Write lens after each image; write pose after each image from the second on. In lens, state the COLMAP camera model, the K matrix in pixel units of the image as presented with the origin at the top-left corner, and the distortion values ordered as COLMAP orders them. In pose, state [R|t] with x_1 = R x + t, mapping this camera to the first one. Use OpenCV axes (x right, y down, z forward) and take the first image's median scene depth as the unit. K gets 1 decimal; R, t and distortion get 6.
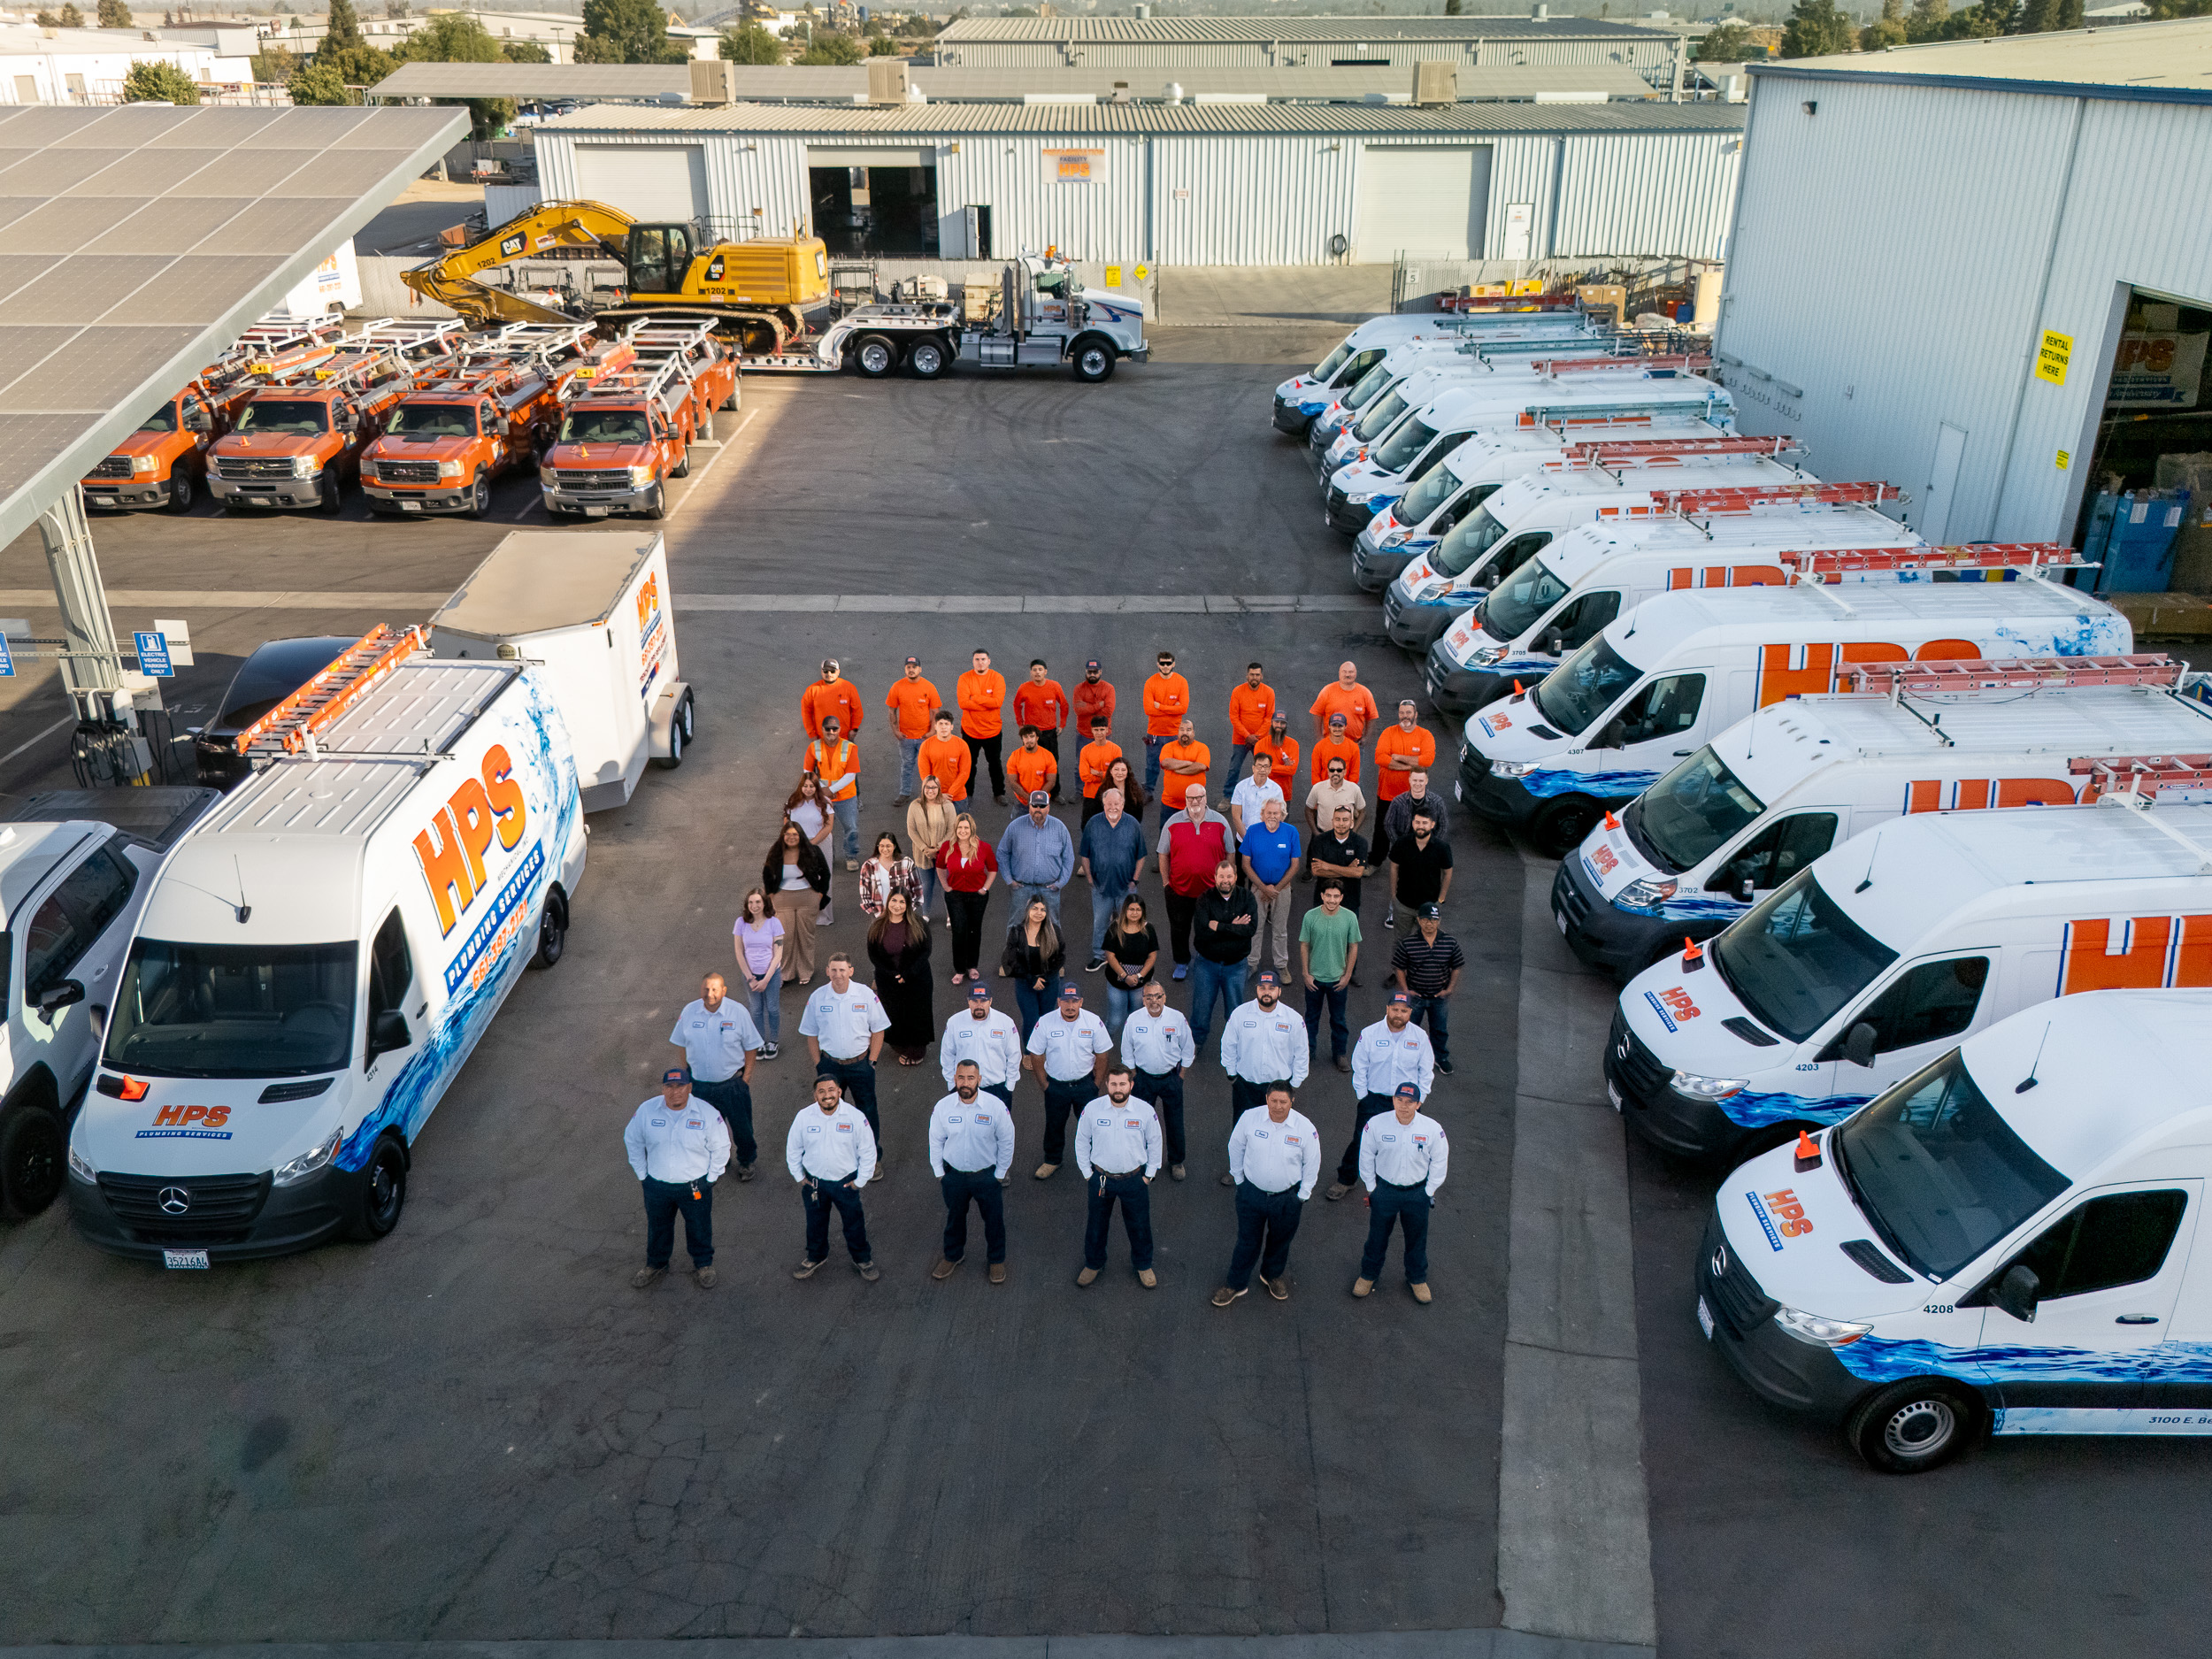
lens RADIAL K [[1811.5, 0, 1105.0], [0, 1811.5, 923.5], [0, 0, 1]] dist [0.049383, -0.040251]
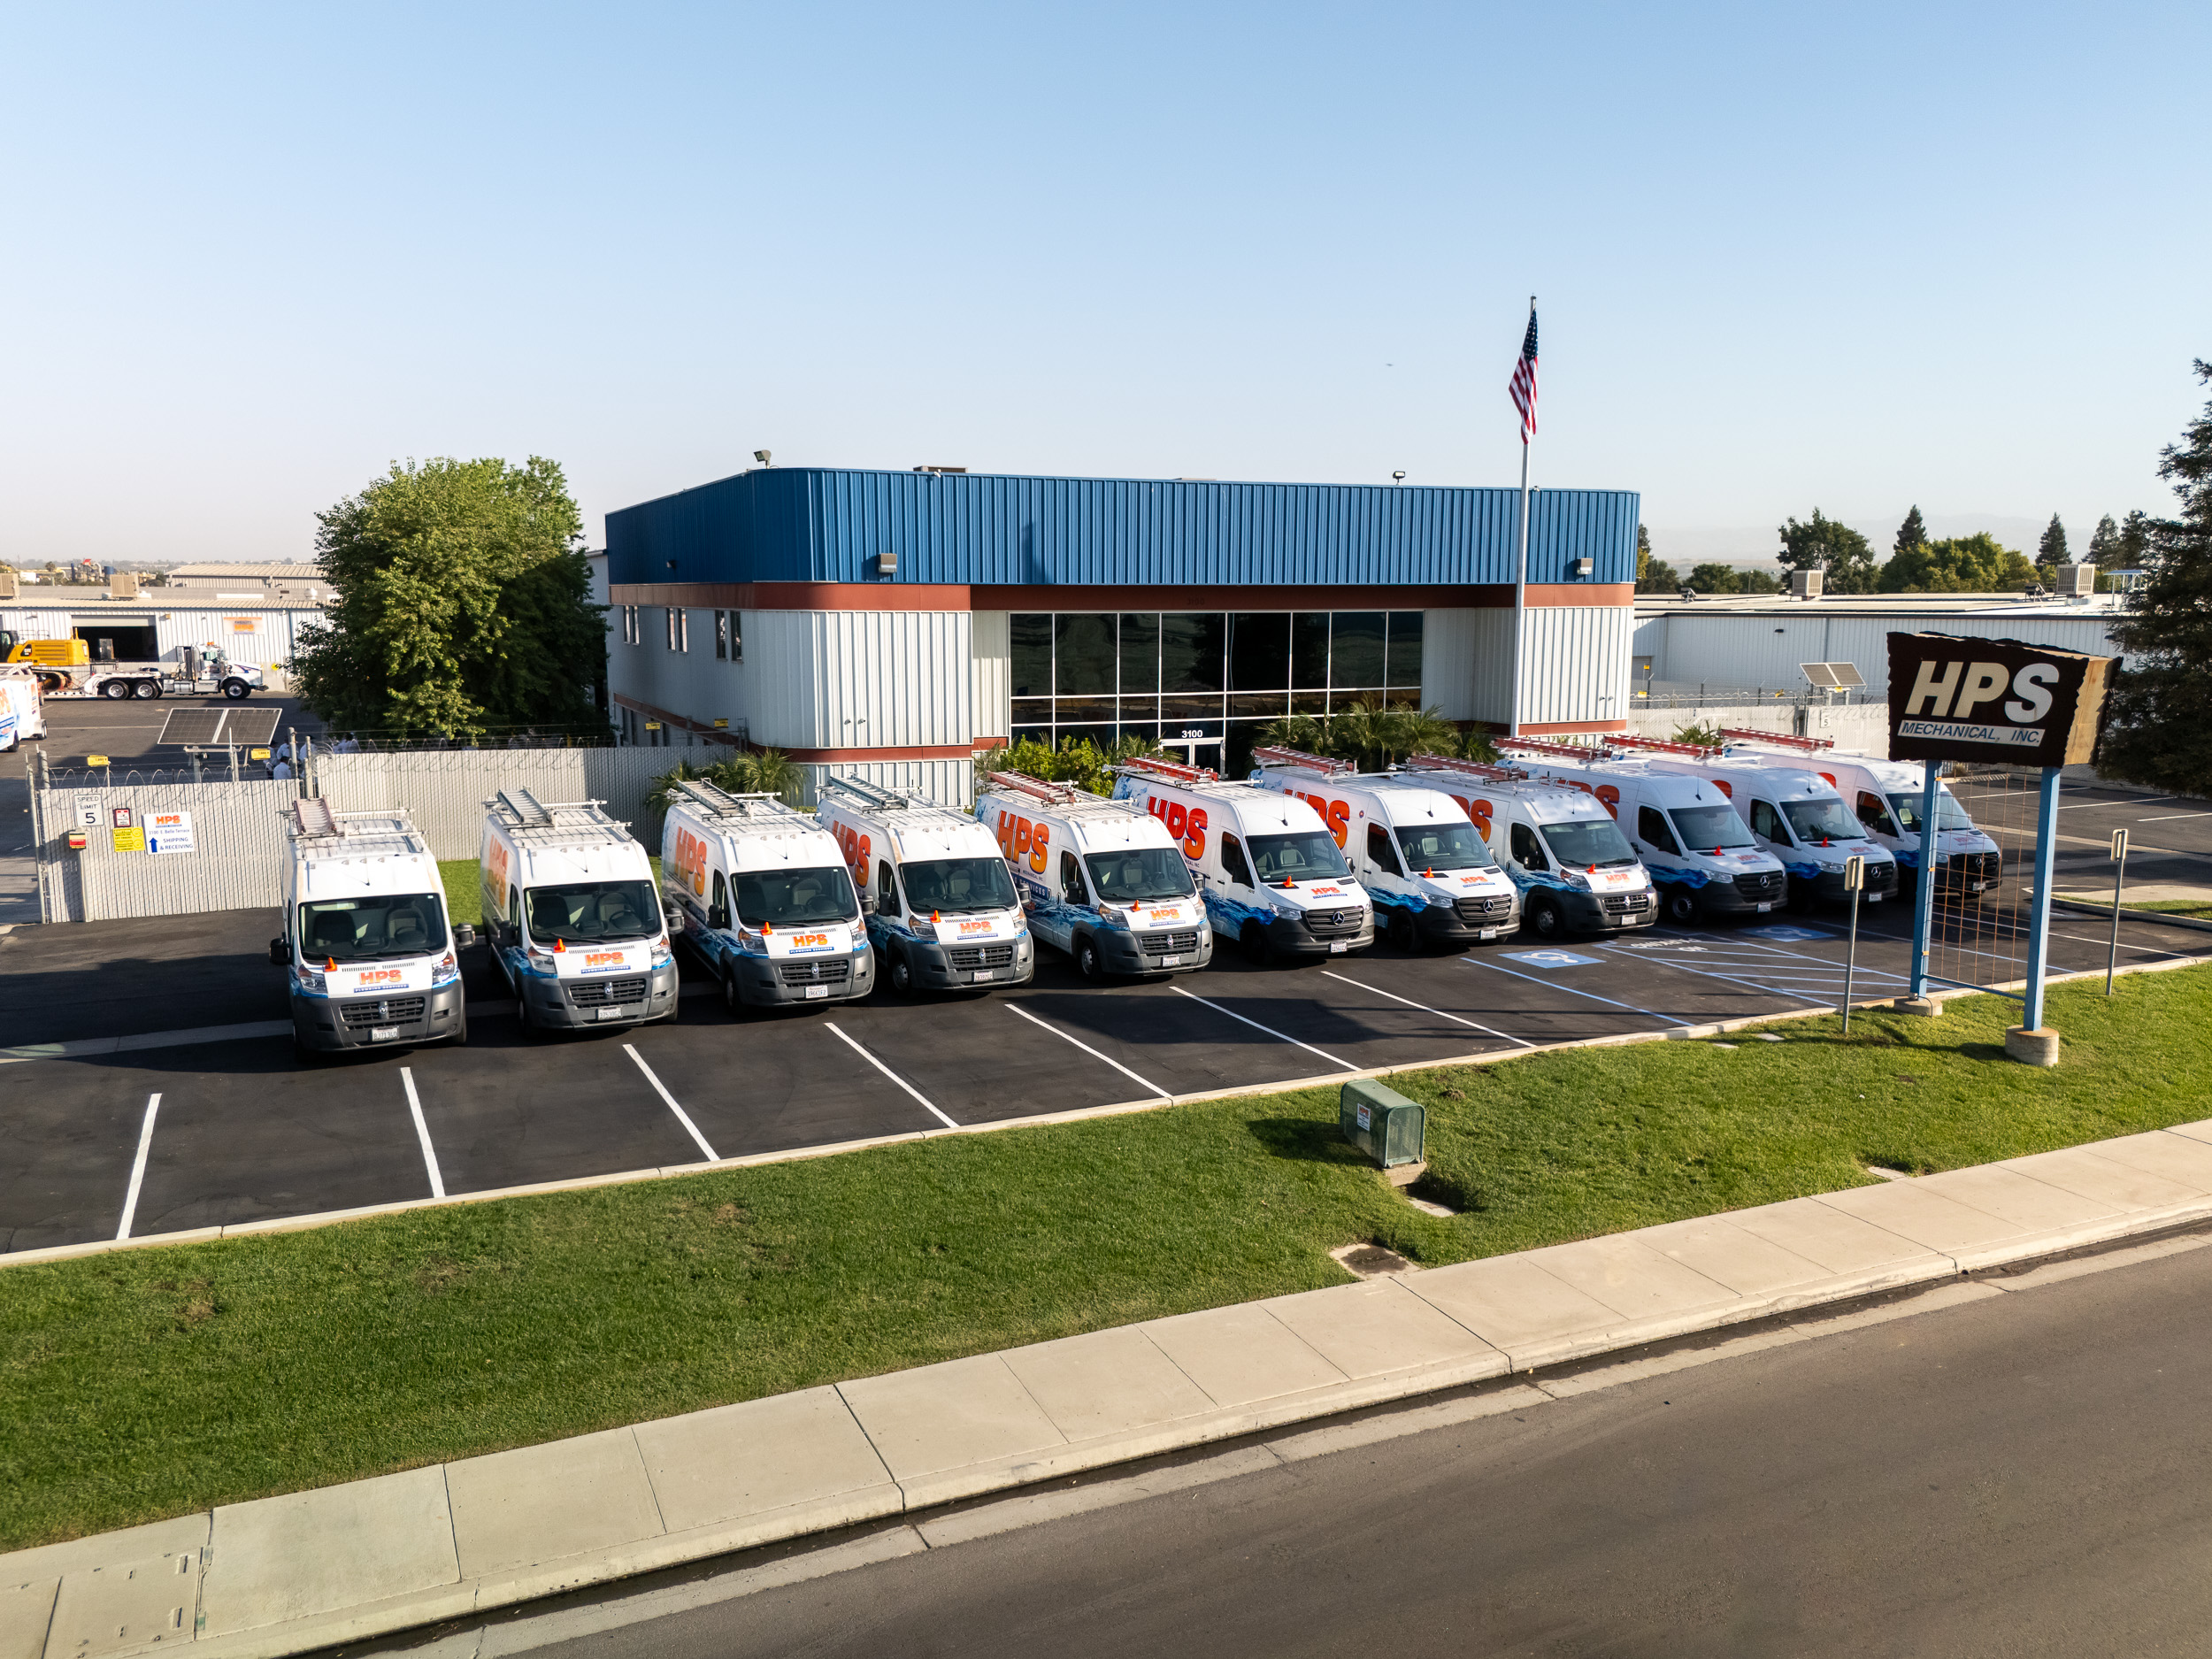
lens RADIAL K [[1695.4, 0, 1082.7], [0, 1695.4, 877.5], [0, 0, 1]] dist [0.041292, -0.018694]
pose [[0.924438, -0.059118, 0.376721, 0.258609], [0.164065, 0.953460, -0.252977, 1.025806], [-0.344233, 0.295669, 0.891114, -1.913339]]
